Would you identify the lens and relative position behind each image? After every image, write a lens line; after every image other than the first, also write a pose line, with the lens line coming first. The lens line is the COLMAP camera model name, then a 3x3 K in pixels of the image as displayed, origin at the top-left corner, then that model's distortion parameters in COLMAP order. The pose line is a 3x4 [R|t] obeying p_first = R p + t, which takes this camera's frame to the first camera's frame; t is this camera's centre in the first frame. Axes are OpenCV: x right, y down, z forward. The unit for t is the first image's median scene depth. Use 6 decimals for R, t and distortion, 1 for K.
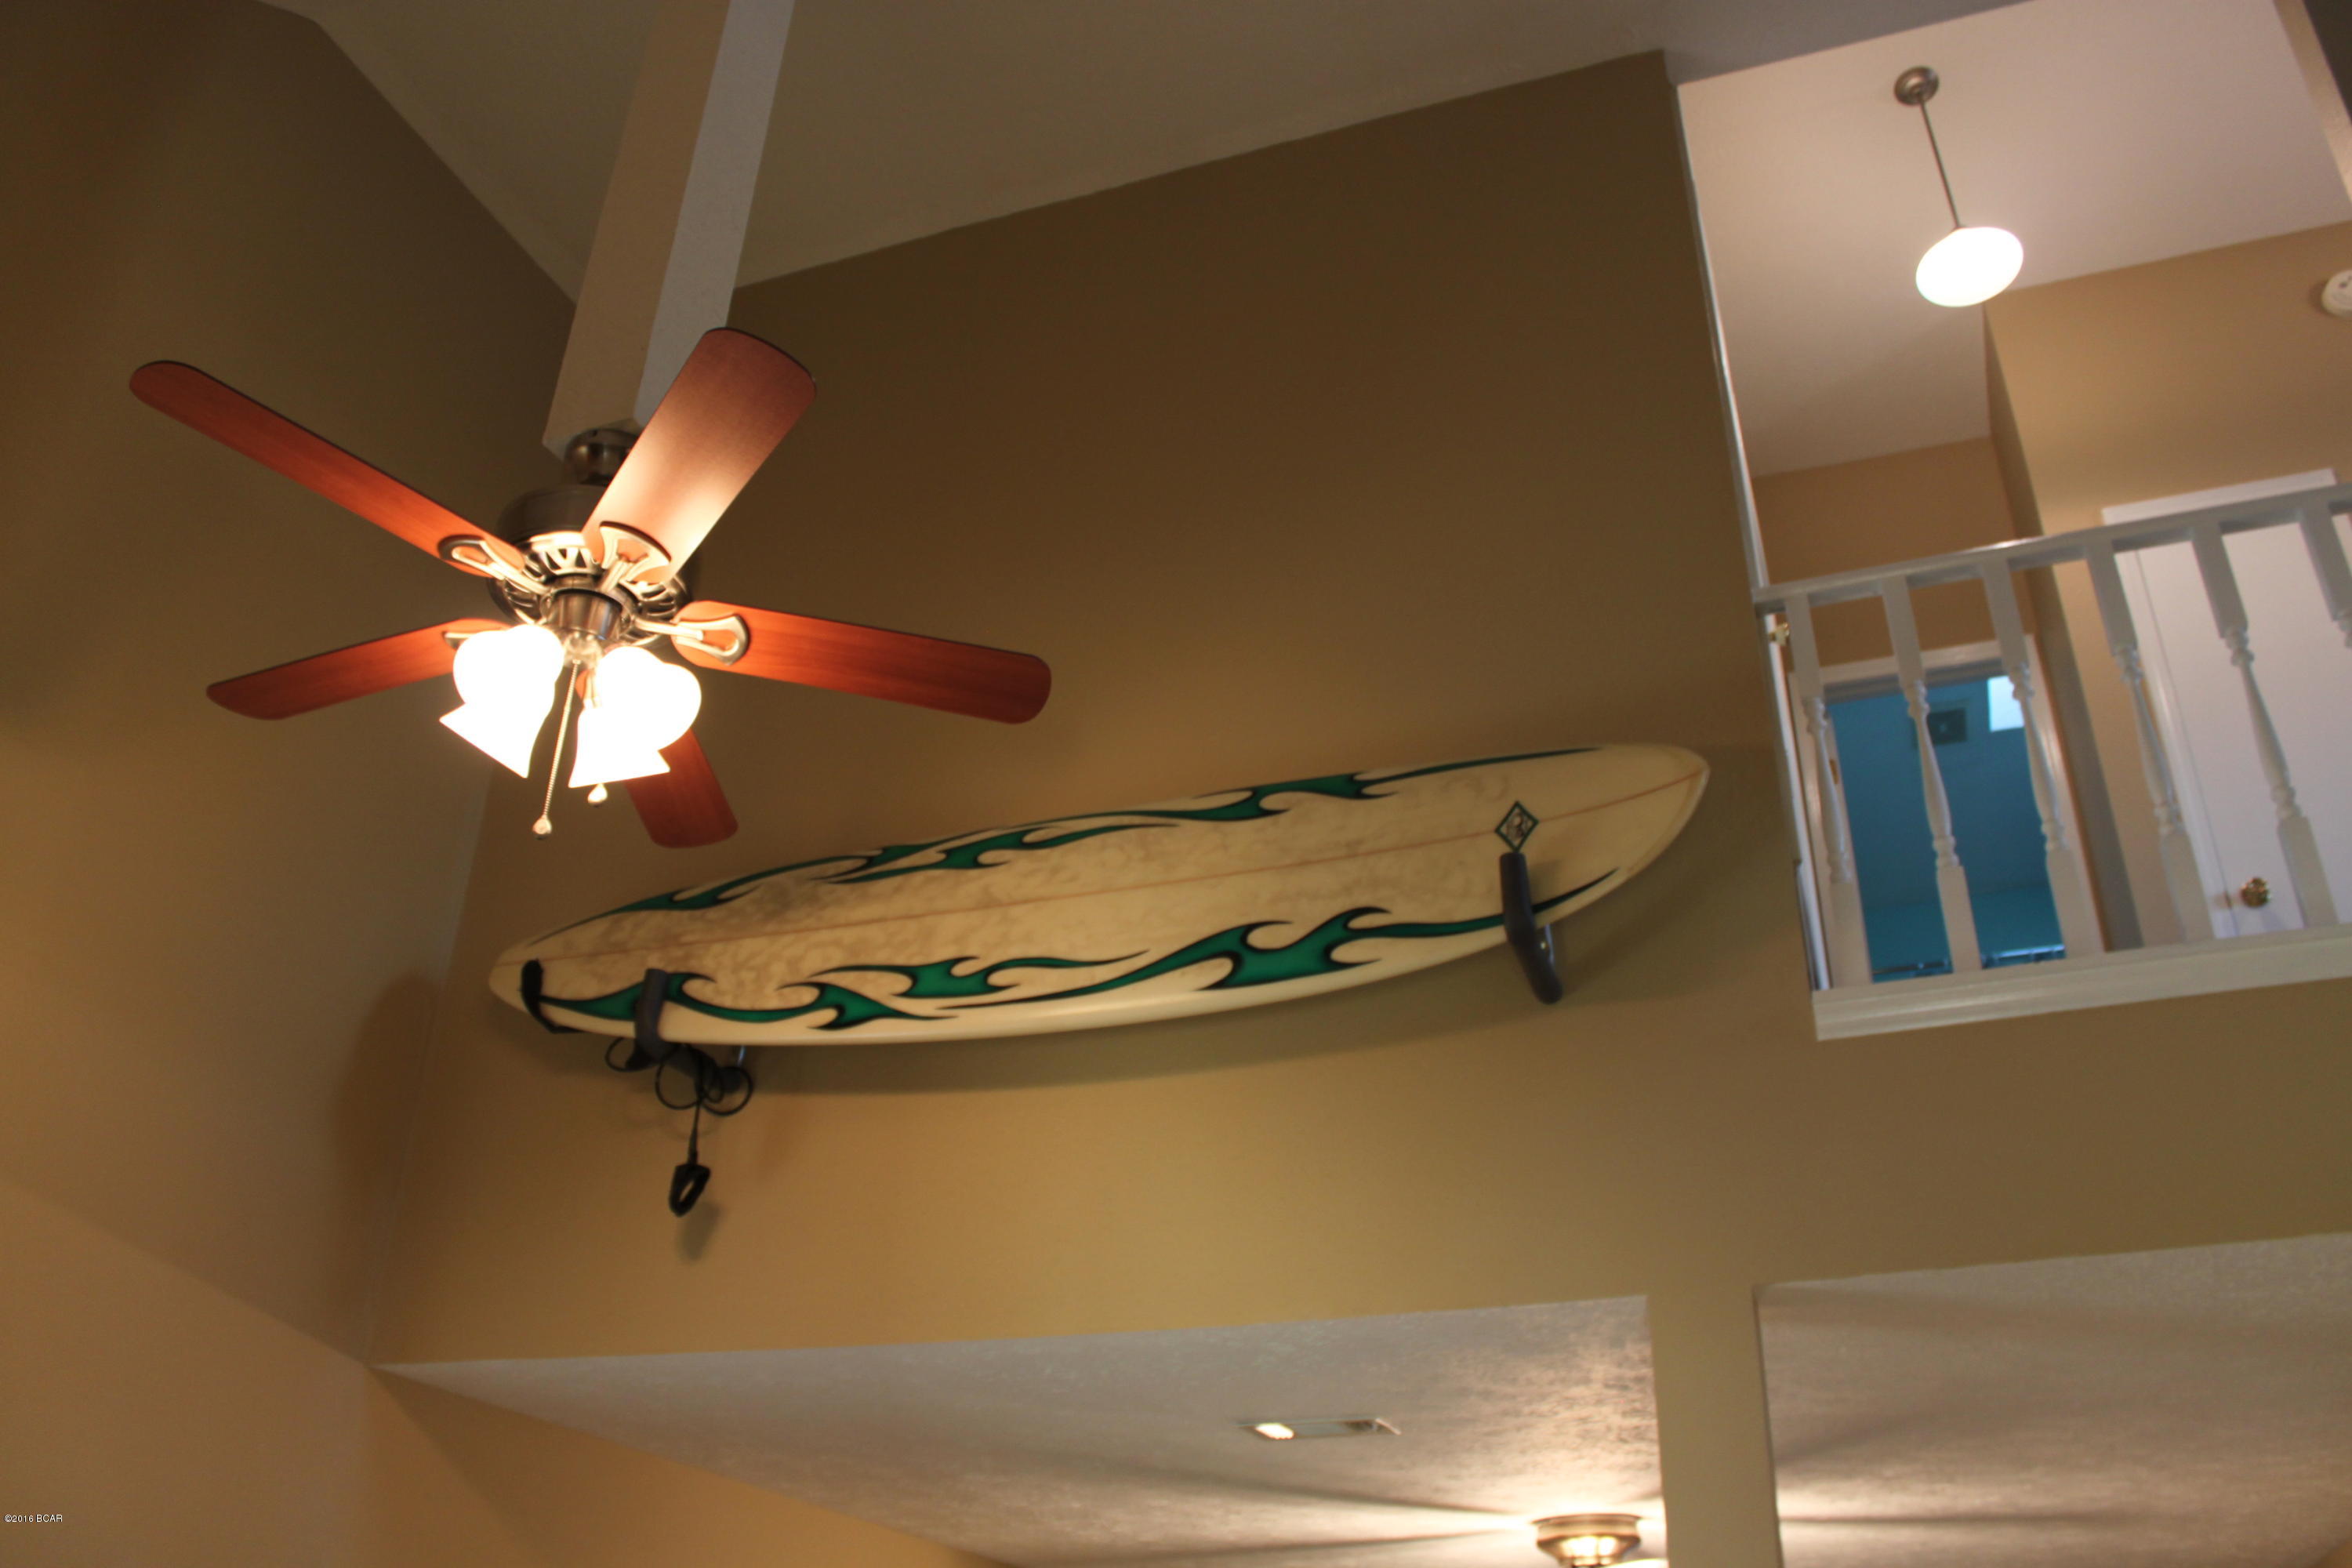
lens RADIAL K [[1920.5, 0, 1176.0], [0, 1920.5, 784.0], [0, 0, 1]] dist [-0.114541, 0.009988]
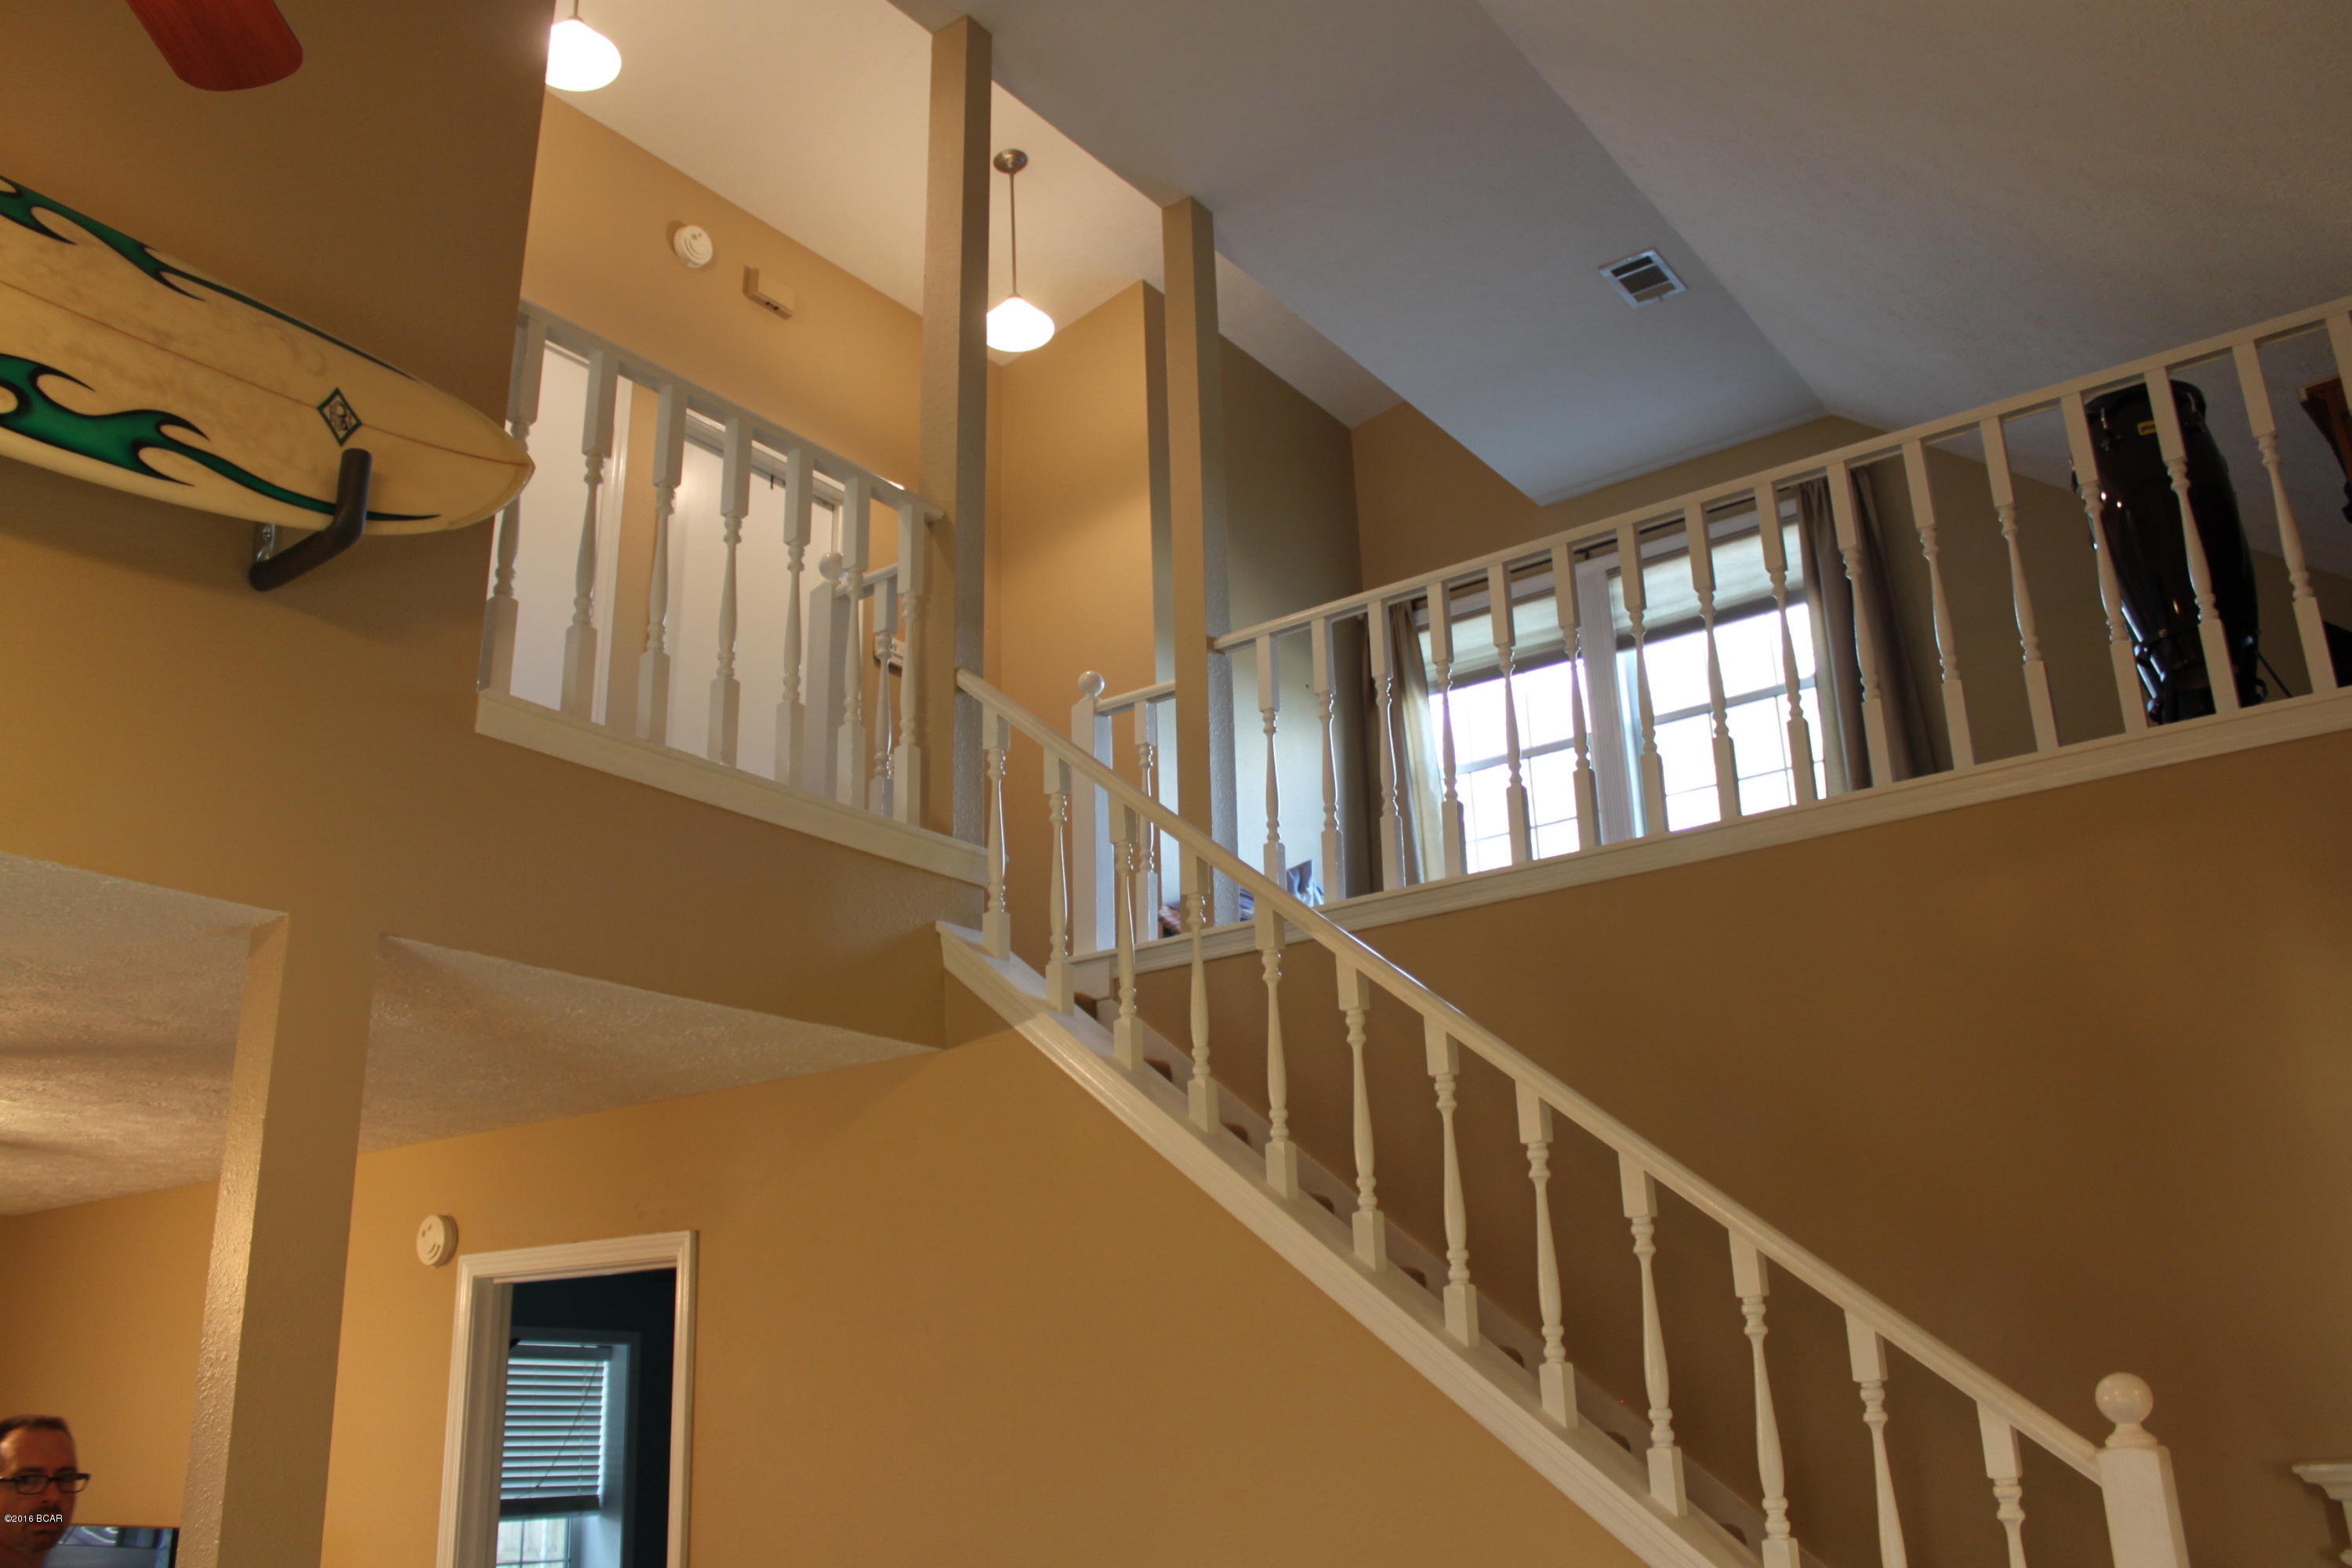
lens RADIAL K [[1920.5, 0, 1176.0], [0, 1920.5, 784.0], [0, 0, 1]] dist [-0.114541, 0.009988]
pose [[0.266242, 0.280655, 0.922143, -0.509991], [-0.440433, 0.886387, -0.142610, 0.132023], [-0.857400, -0.368173, 0.359602, 0.243286]]
